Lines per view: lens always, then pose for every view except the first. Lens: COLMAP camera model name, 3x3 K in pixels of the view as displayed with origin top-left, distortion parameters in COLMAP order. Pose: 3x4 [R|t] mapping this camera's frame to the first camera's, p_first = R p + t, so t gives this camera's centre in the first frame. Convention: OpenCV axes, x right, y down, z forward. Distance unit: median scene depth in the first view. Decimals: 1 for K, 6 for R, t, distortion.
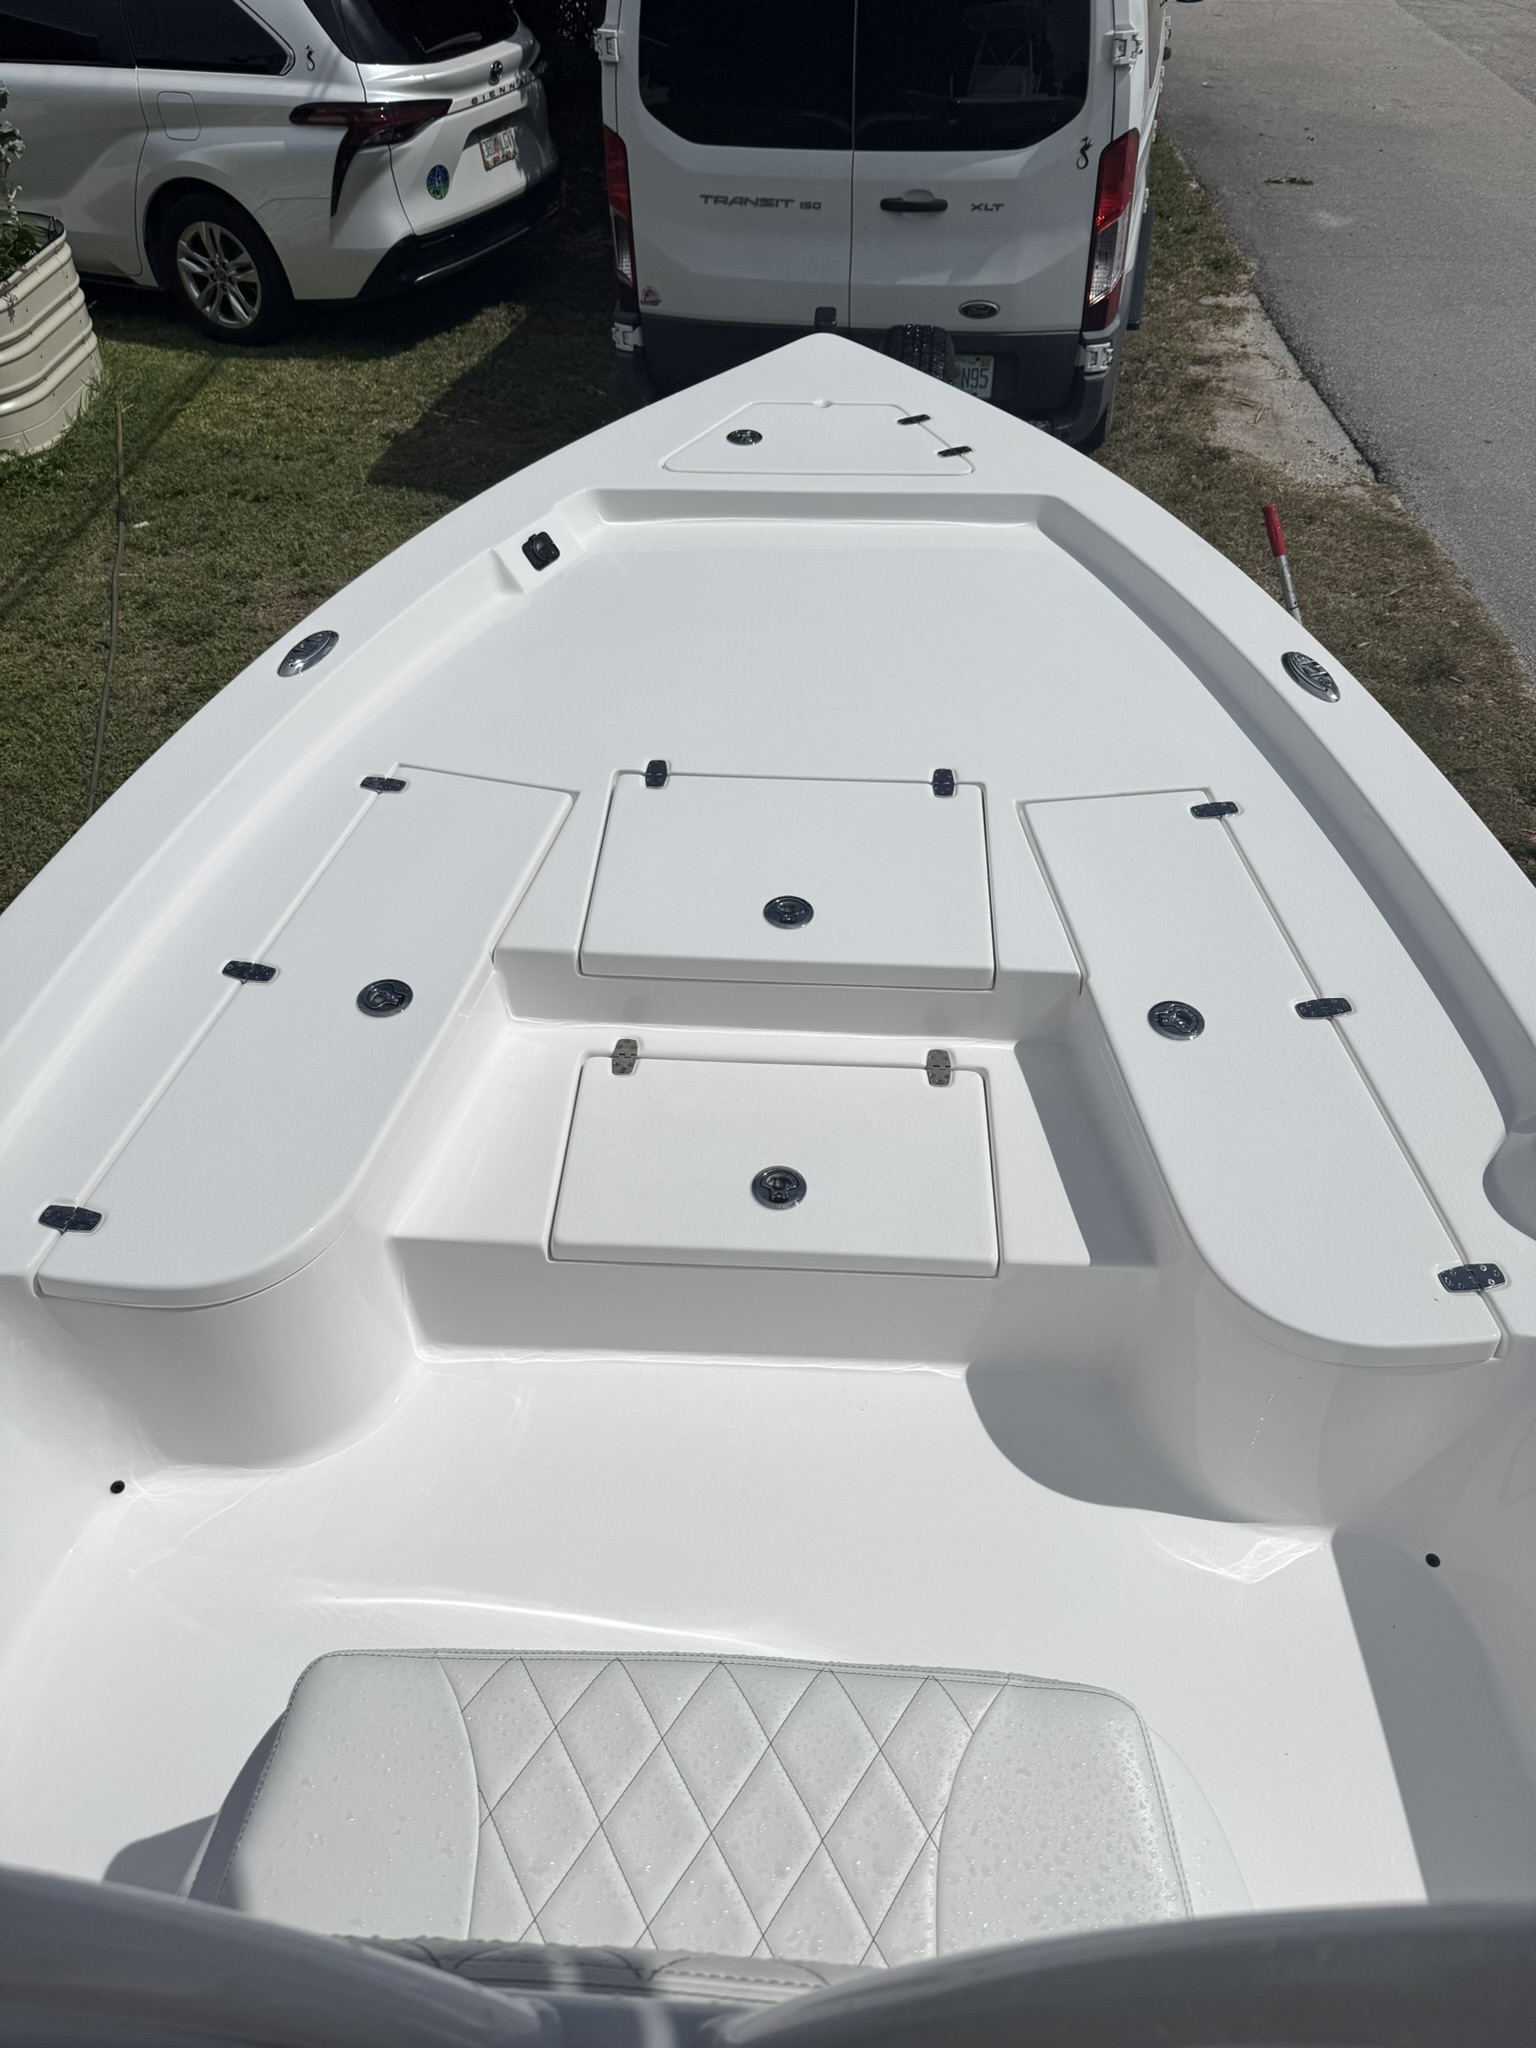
lens RADIAL K [[1528.1, 0, 768.0], [0, 1528.1, 1024.0], [0, 0, 1]] dist [0.003904, -0.005170]
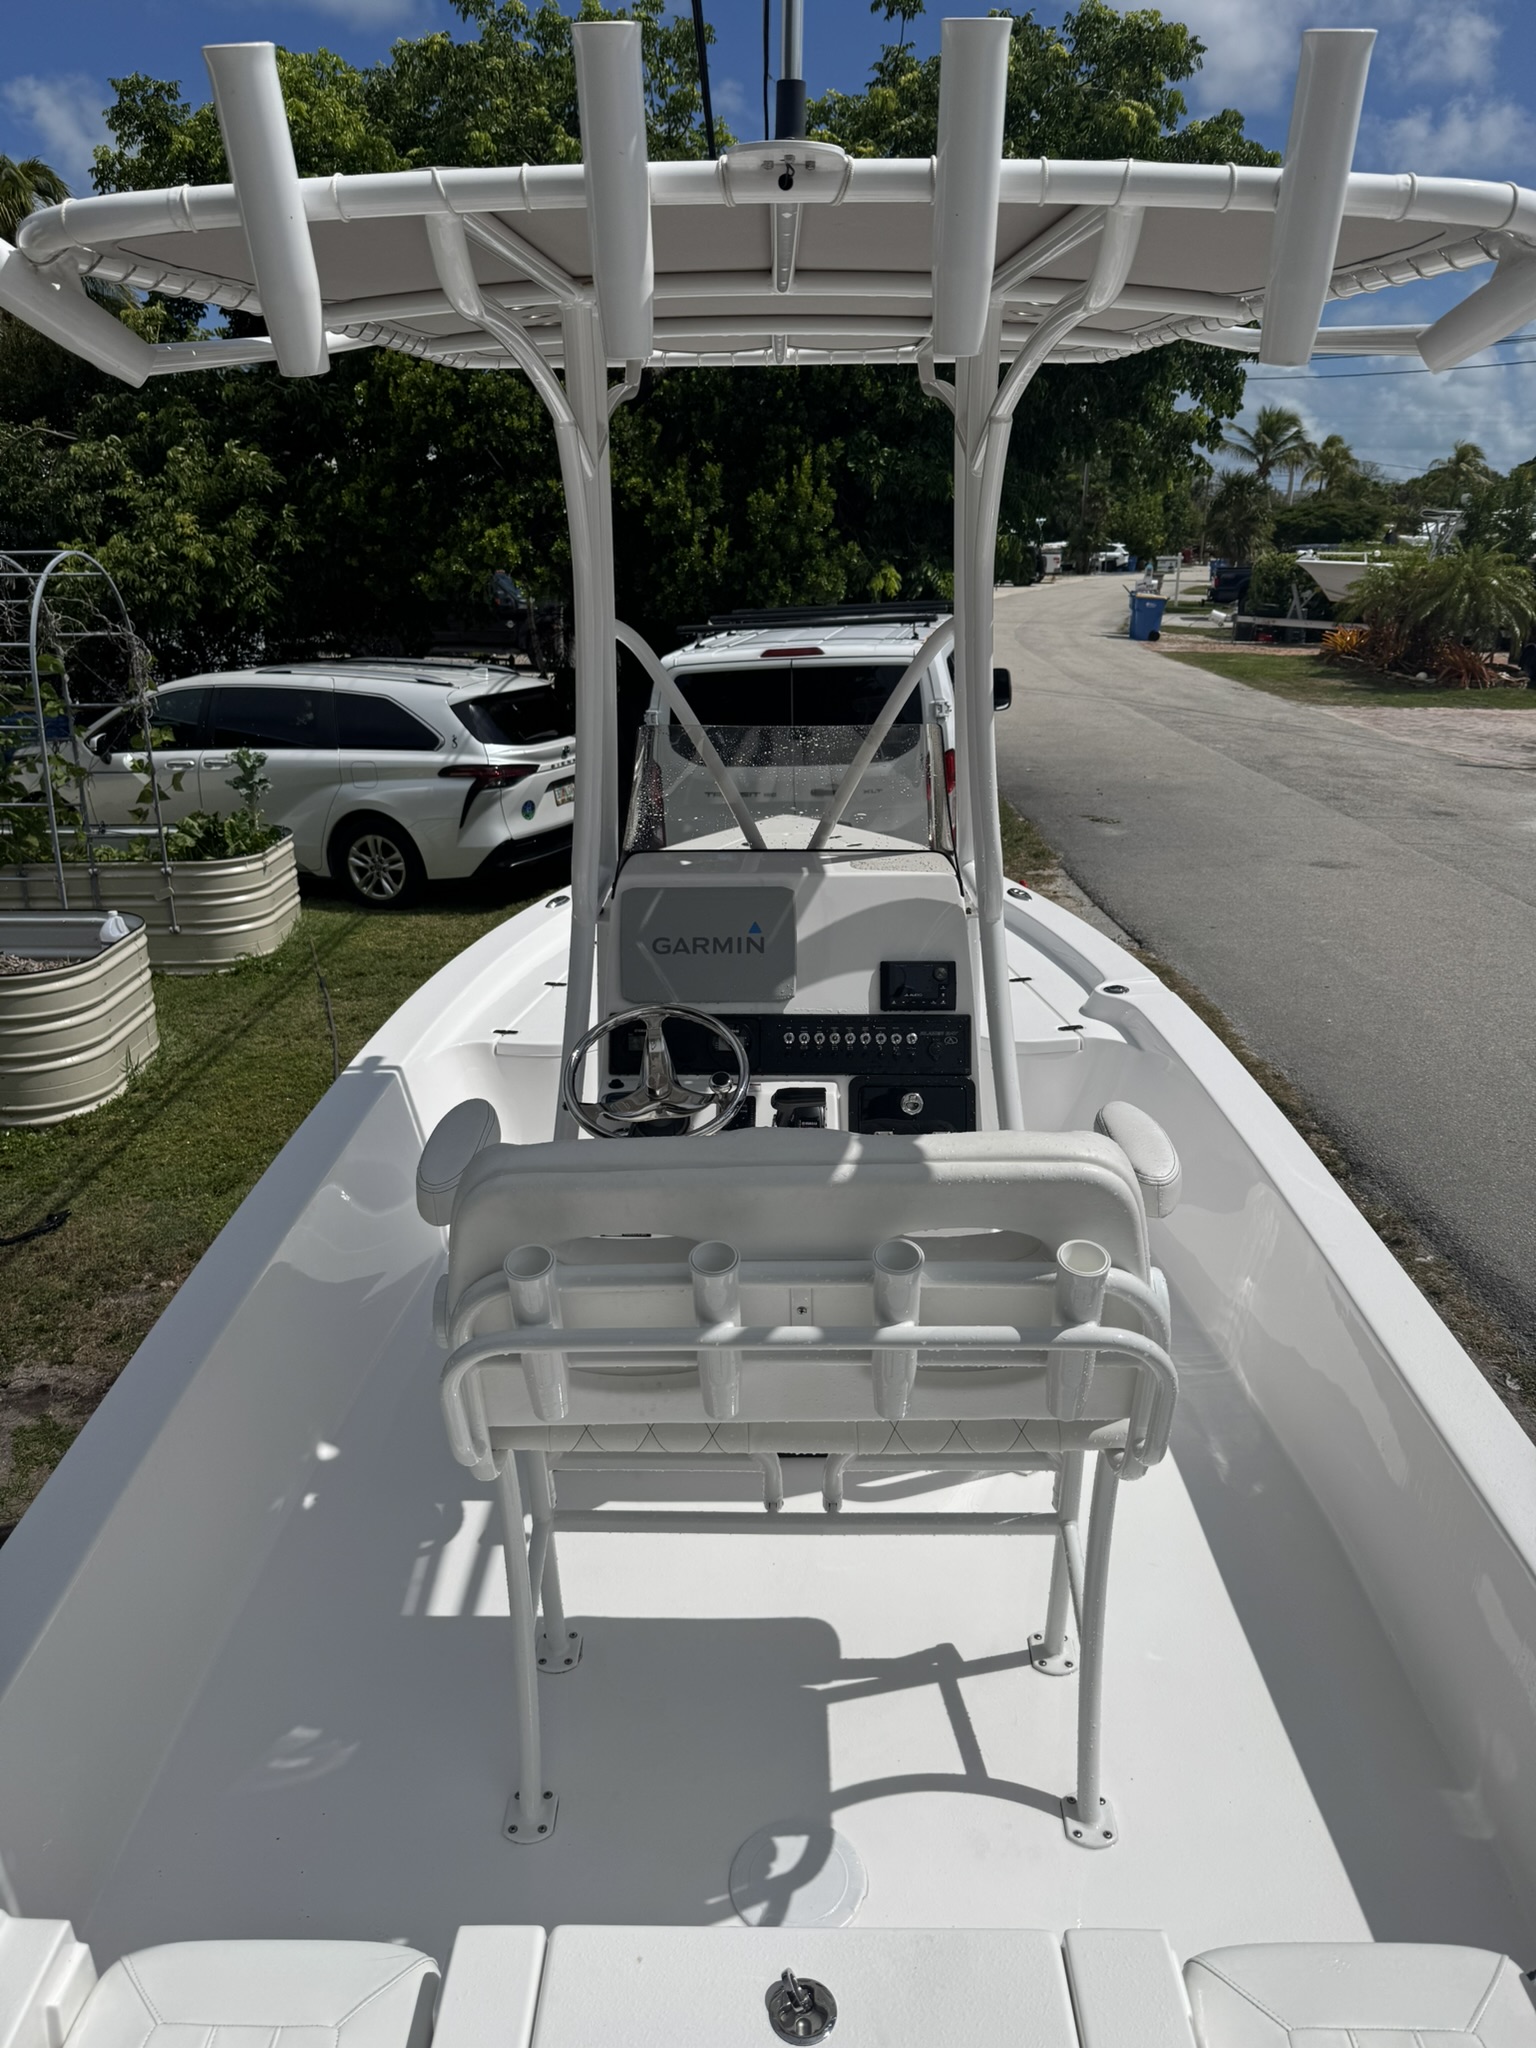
lens RADIAL K [[1472.5, 0, 767.8], [0, 1472.5, 945.4], [0, 0, 1]] dist [0.236569, -0.415143]
pose [[0.999019, -0.025480, 0.036221, -0.029077], [0.039152, 0.890387, -0.453518, 0.267150], [-0.020695, 0.454492, 0.890511, -0.289957]]
